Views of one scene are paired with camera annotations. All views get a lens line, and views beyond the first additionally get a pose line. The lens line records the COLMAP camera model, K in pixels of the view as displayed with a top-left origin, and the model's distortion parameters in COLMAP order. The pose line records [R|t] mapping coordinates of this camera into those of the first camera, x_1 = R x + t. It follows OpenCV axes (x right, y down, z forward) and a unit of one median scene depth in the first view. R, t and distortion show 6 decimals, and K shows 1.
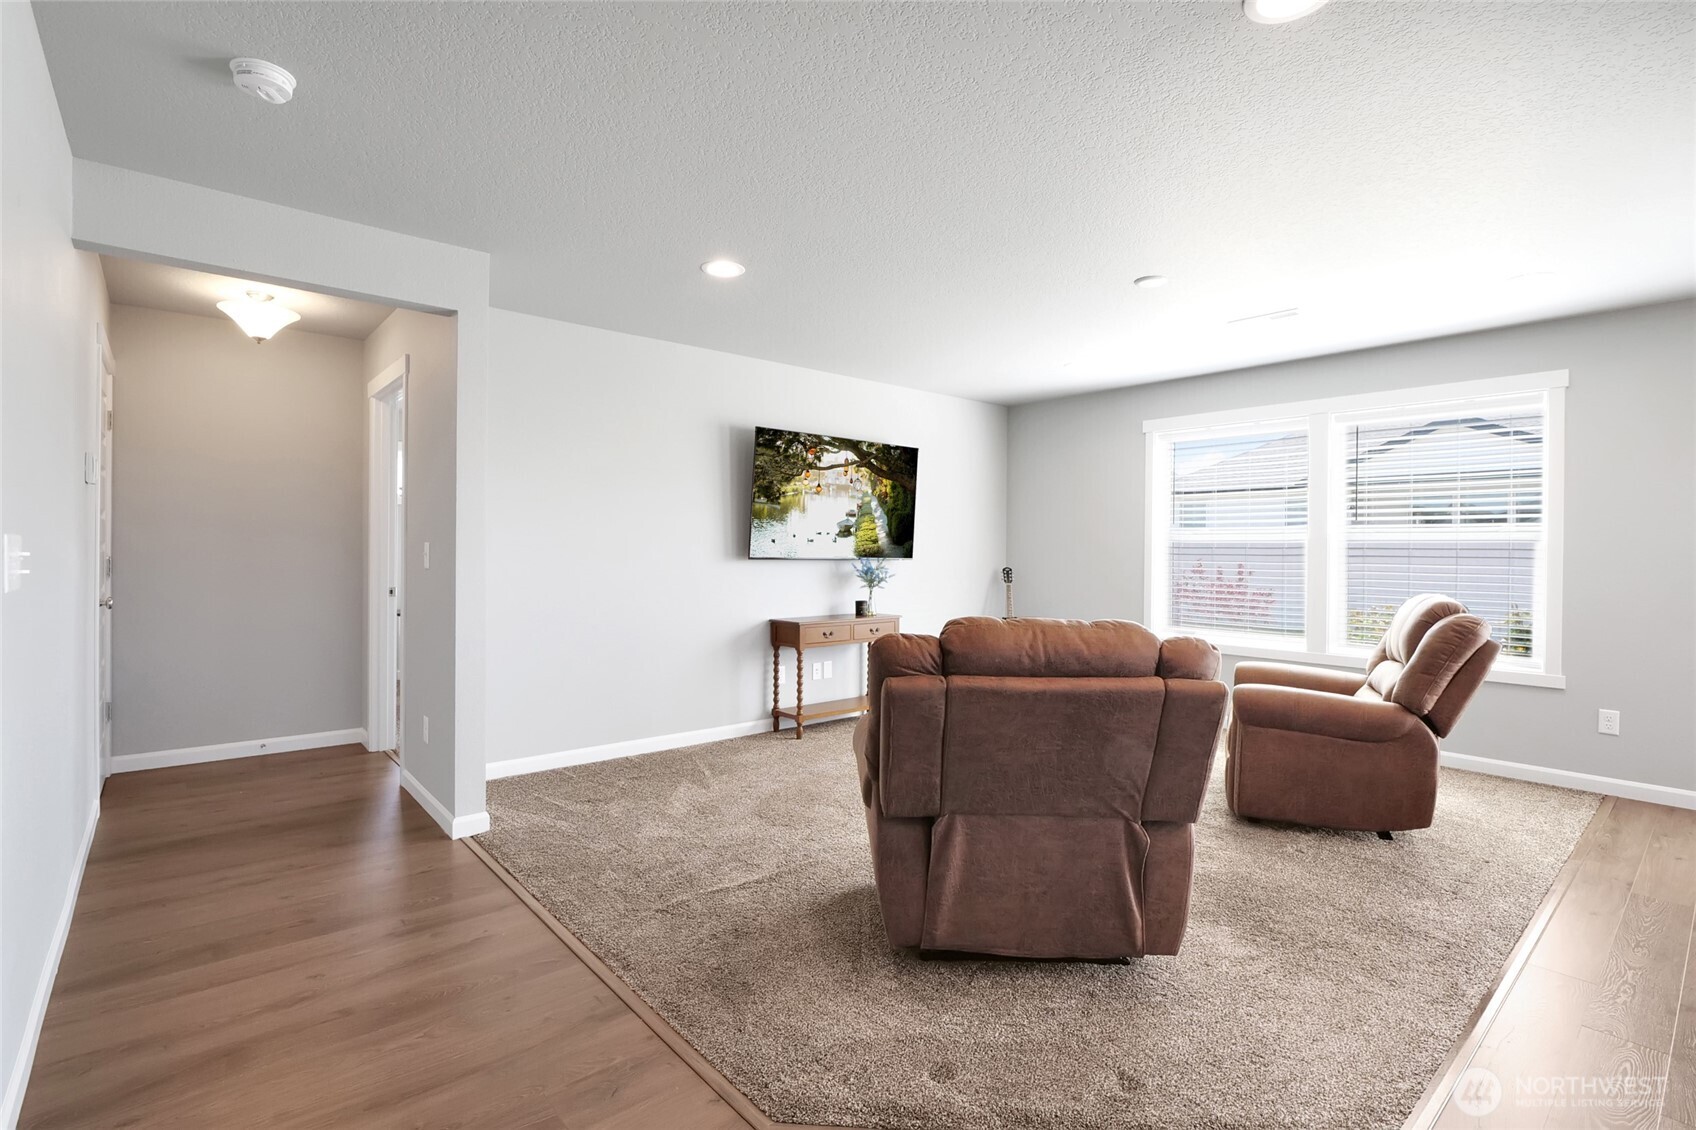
lens RADIAL K [[790.1, 0, 823.5], [0, 790.1, 530.0], [0, 0, 1]] dist [-0.019450, 0.001163]
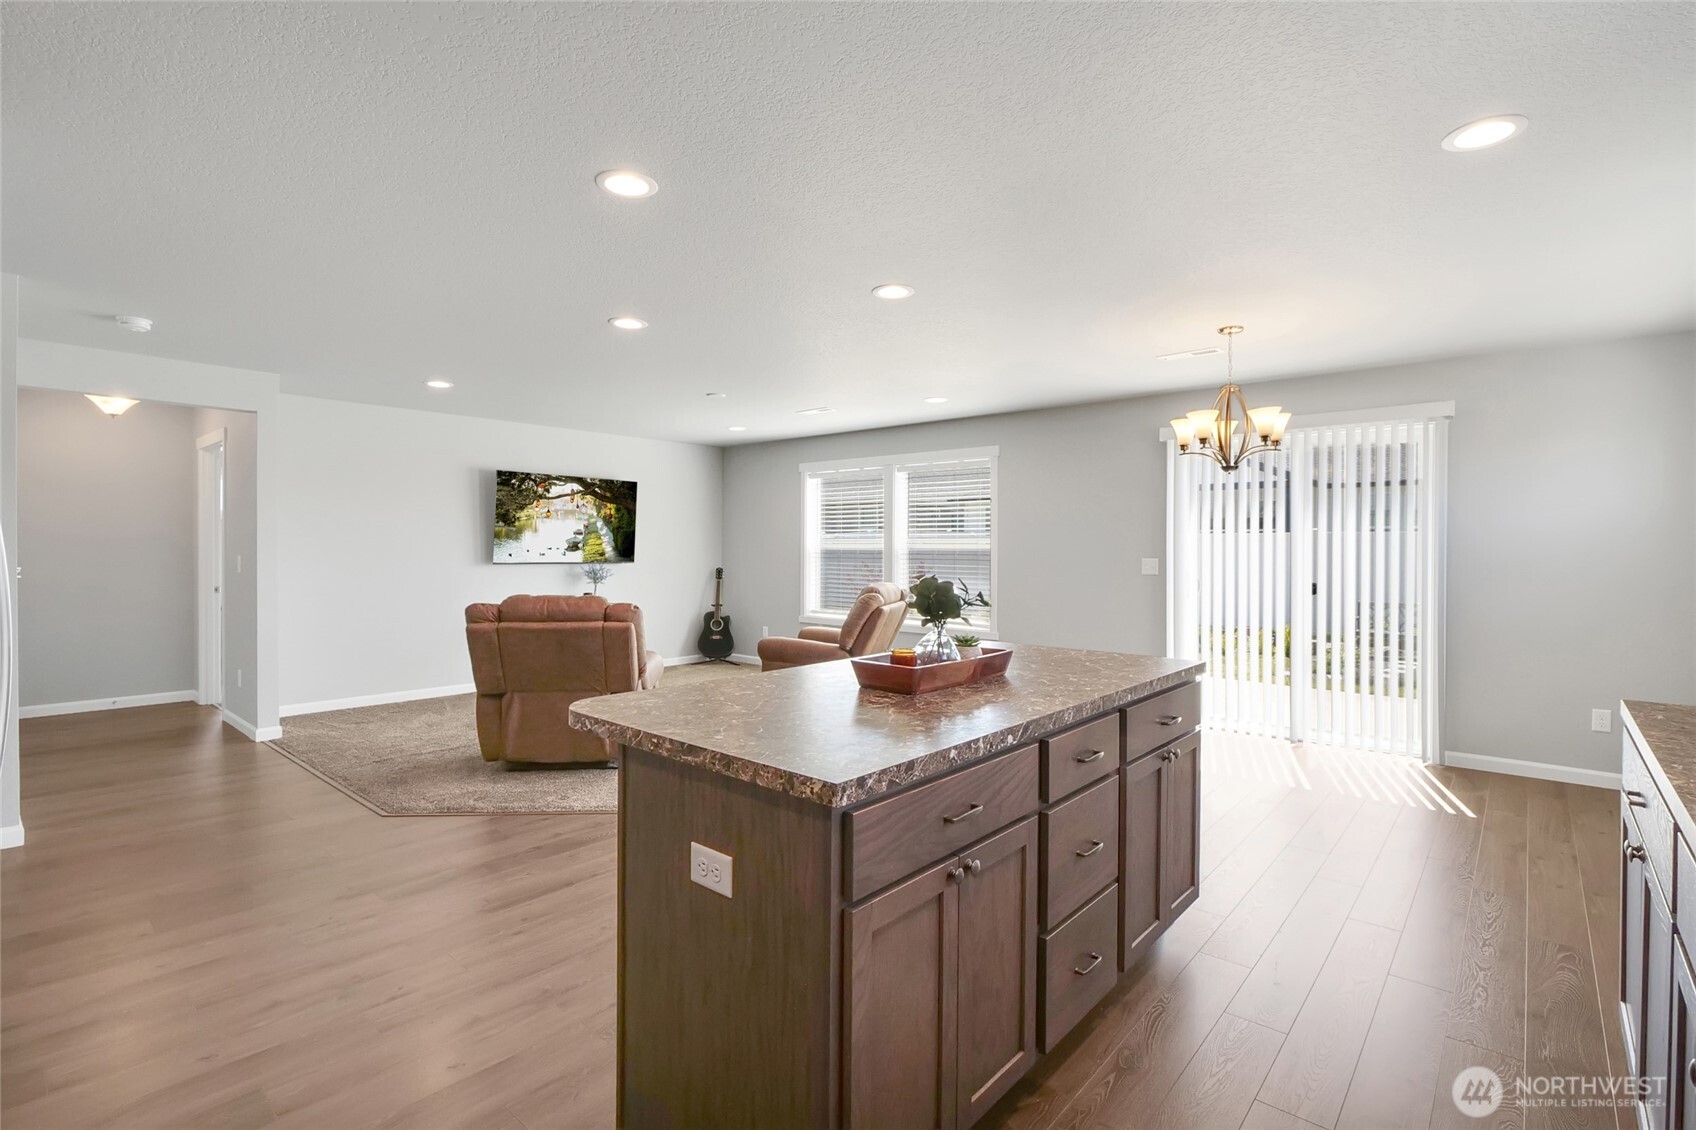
lens RADIAL K [[790.1, 0, 824.5], [0, 790.1, 535.4], [0, 0, 1]] dist [-0.019450, 0.001163]
pose [[0.988784, -0.002507, 0.149335, 0.299601], [0.001322, 0.999967, 0.008038, -0.026240], [-0.149350, -0.007750, 0.988754, -0.511093]]
